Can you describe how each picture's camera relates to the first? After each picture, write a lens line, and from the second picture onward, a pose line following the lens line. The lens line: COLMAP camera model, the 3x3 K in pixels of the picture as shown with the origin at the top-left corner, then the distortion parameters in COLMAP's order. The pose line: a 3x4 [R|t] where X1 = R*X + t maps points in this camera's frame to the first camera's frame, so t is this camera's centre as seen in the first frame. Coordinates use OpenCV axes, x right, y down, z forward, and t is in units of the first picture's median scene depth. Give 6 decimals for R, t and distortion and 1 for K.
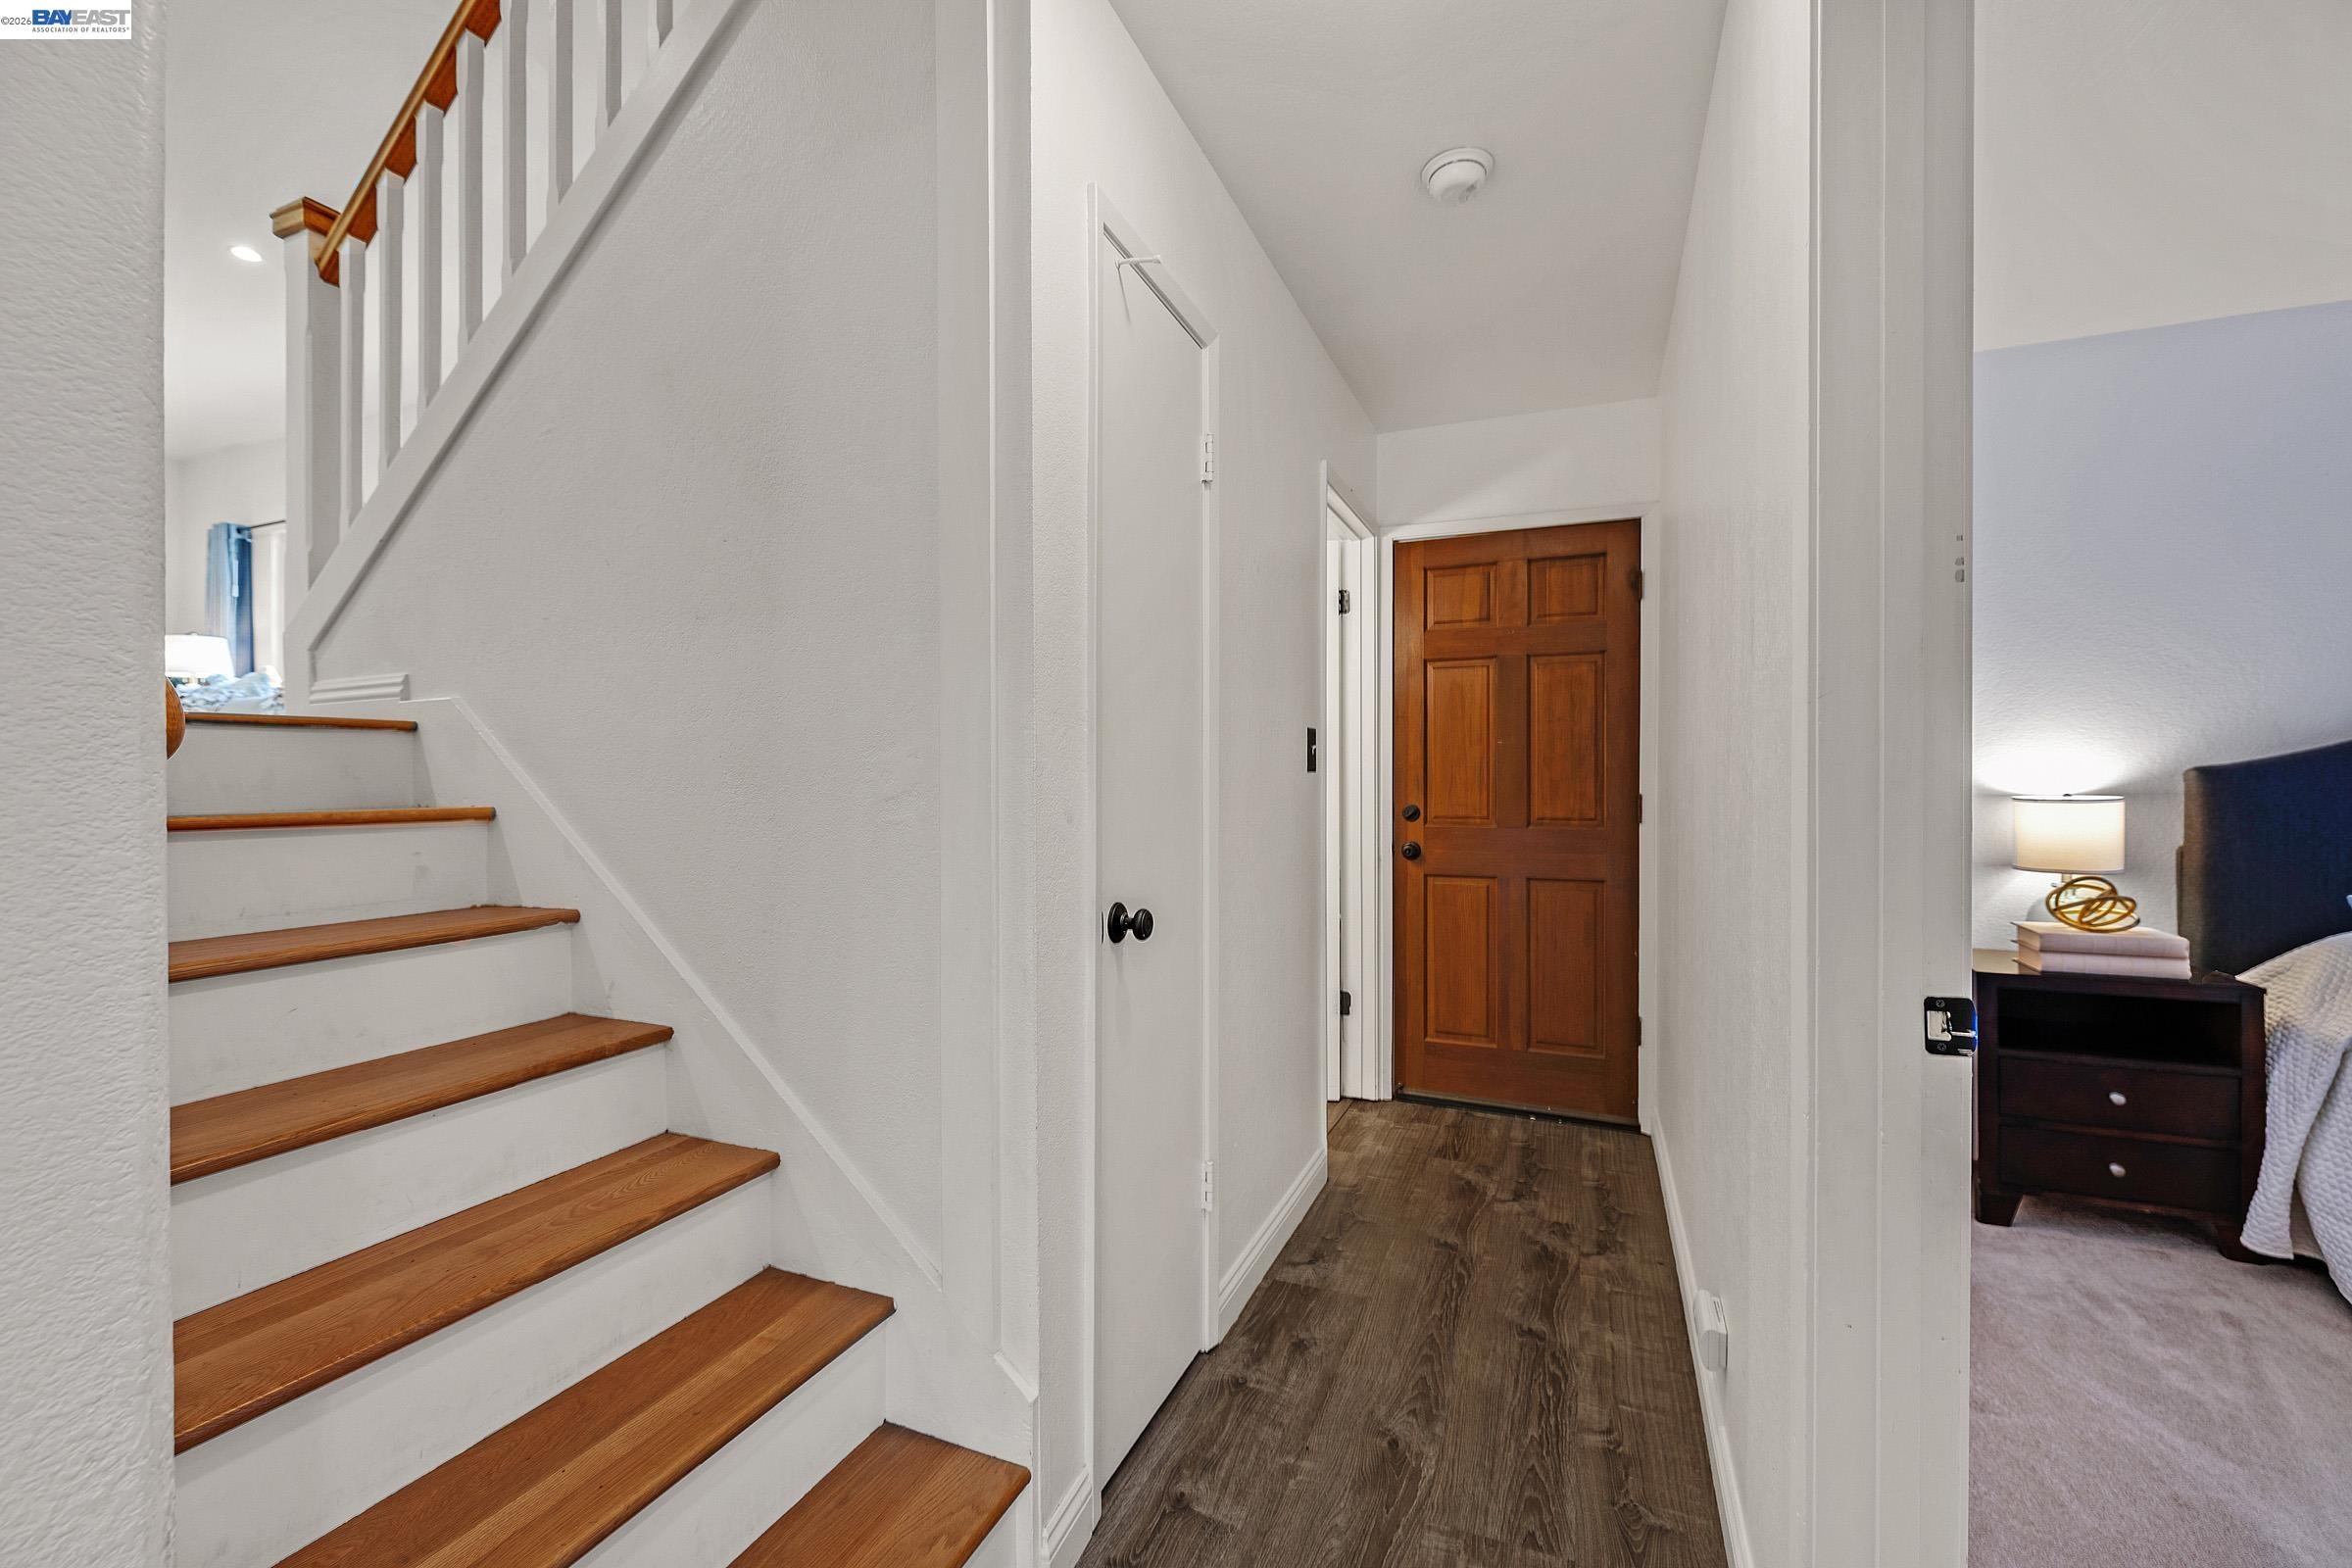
lens RADIAL K [[978.2, 0, 1174.1], [0, 978.2, 778.2], [0, 0, 1]] dist [0.000932, -0.000305]
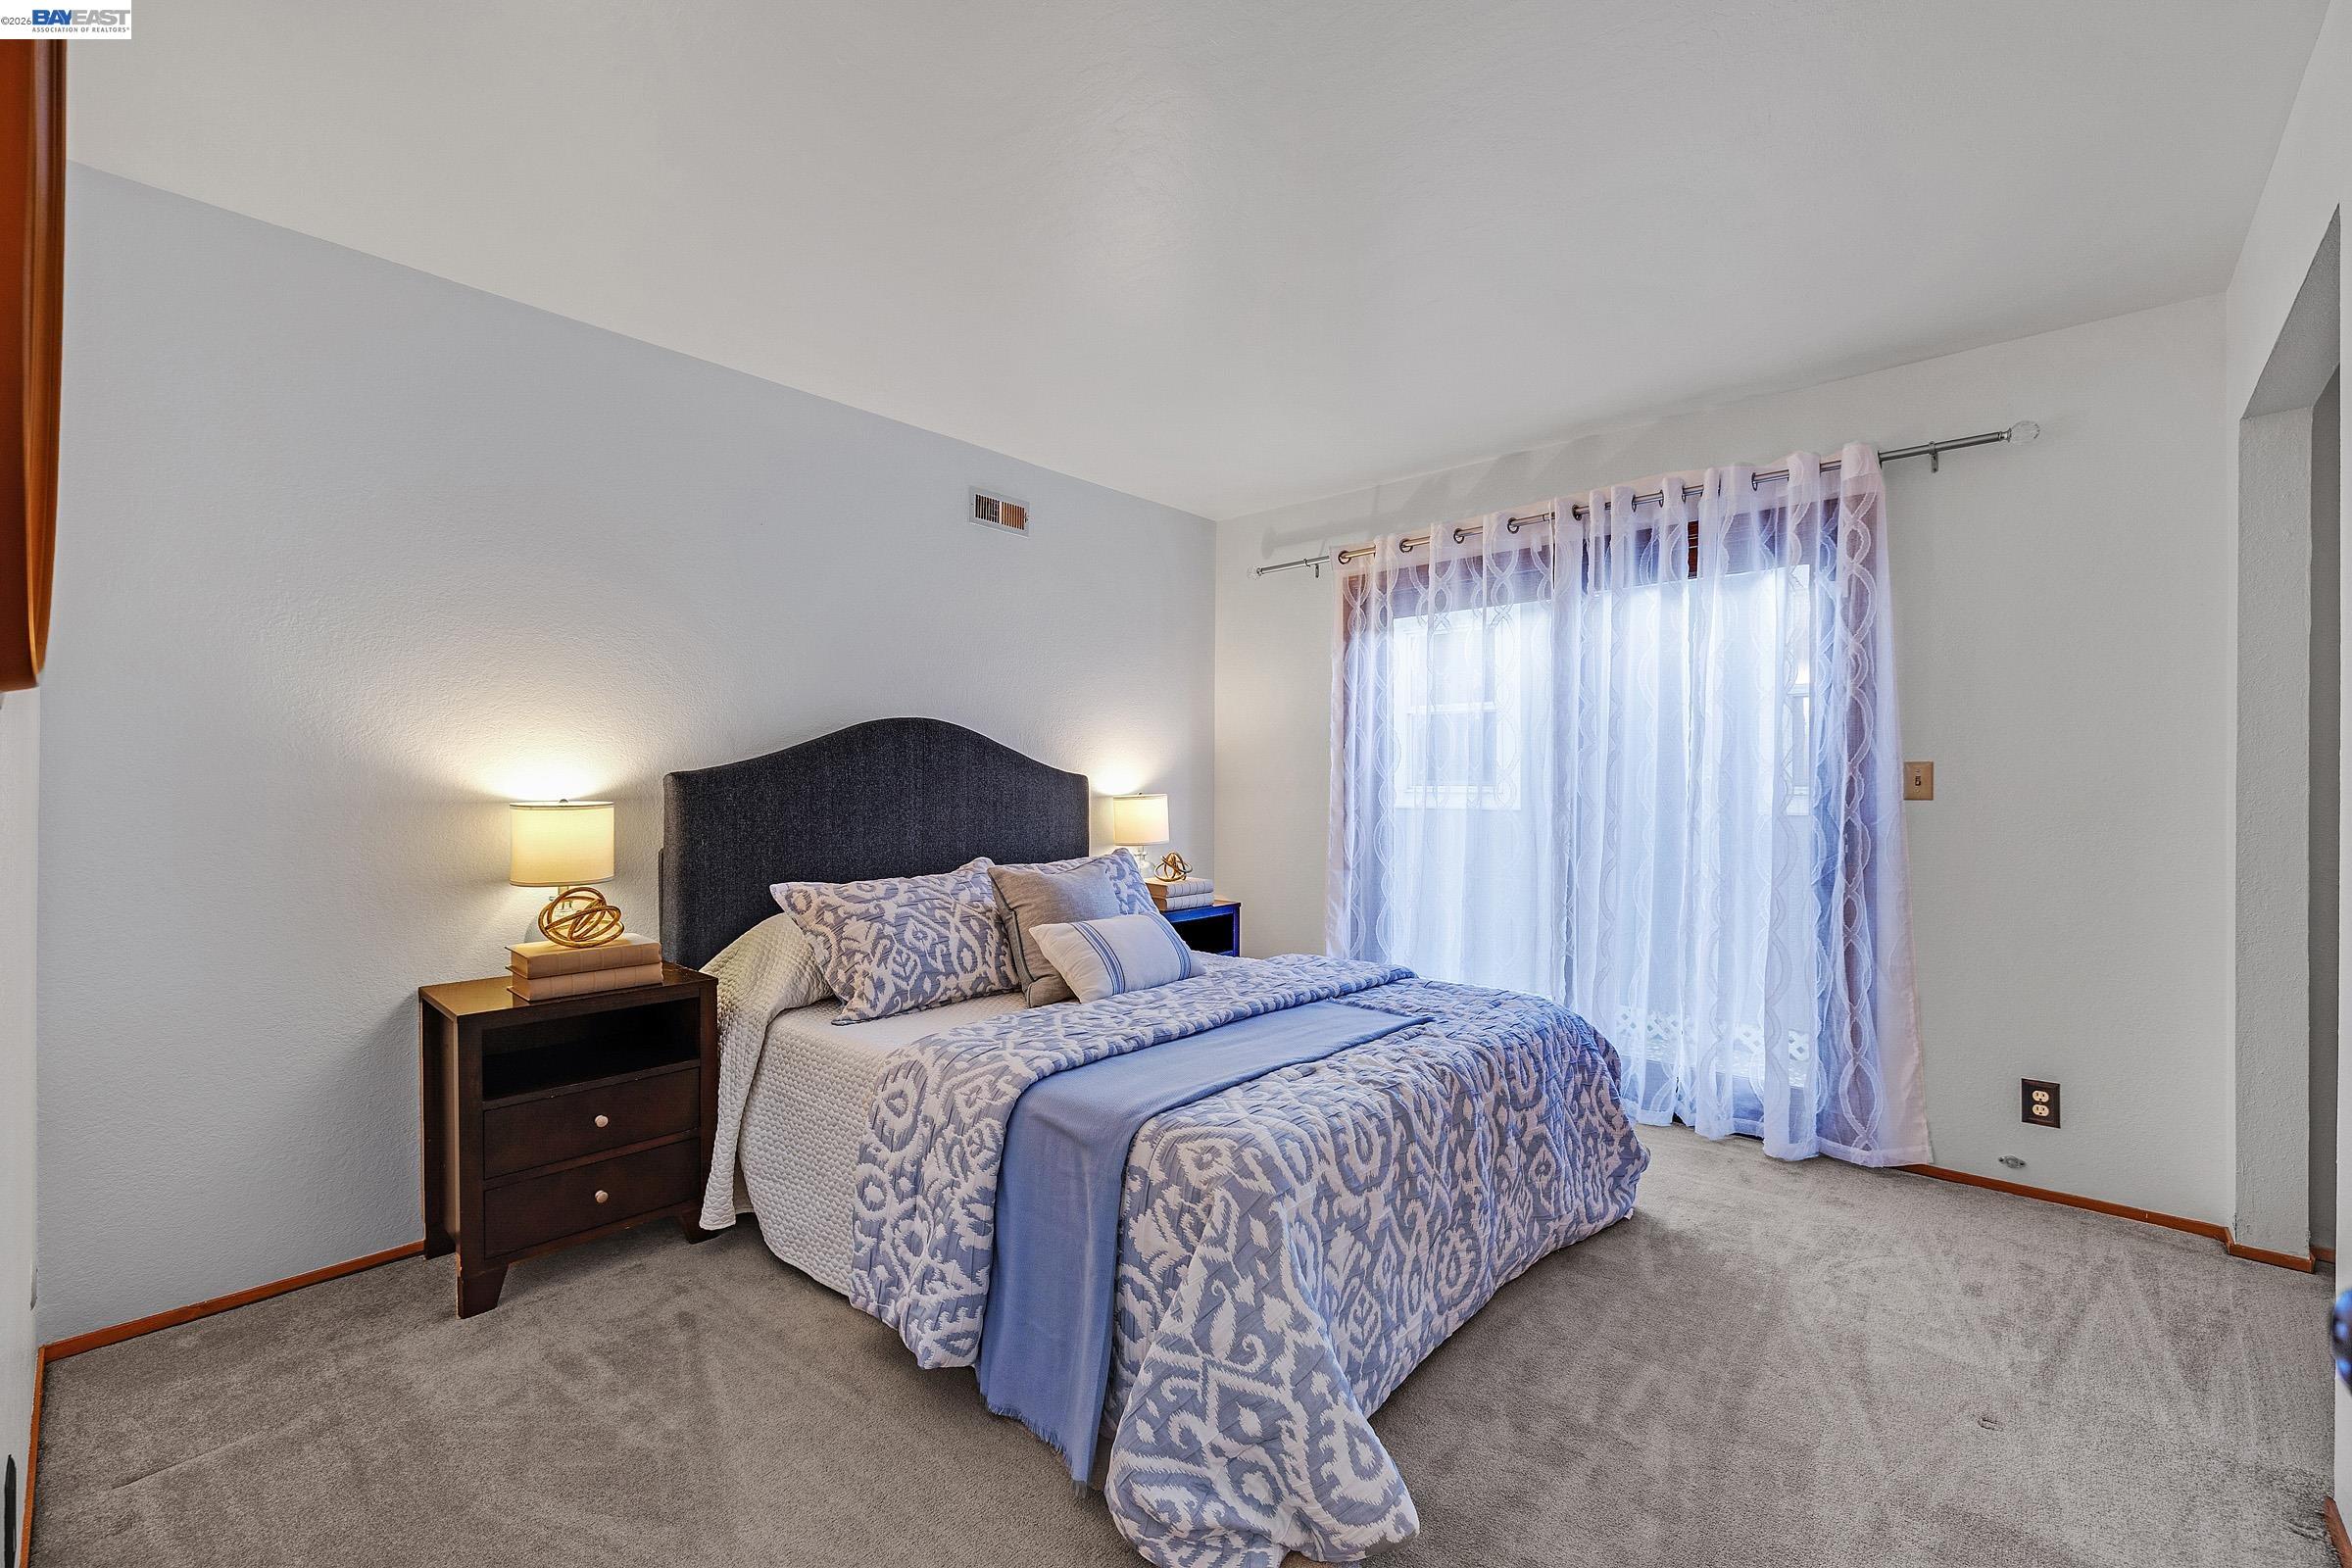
lens RADIAL K [[978.2, 0, 1178.3], [0, 978.2, 786.8], [0, 0, 1]] dist [0.000932, -0.000305]
pose [[0.317936, -0.005754, 0.948095, 0.229910], [0.003580, 0.999982, 0.004869, 0.001028], [-0.948106, 0.001846, 0.317950, 0.157715]]
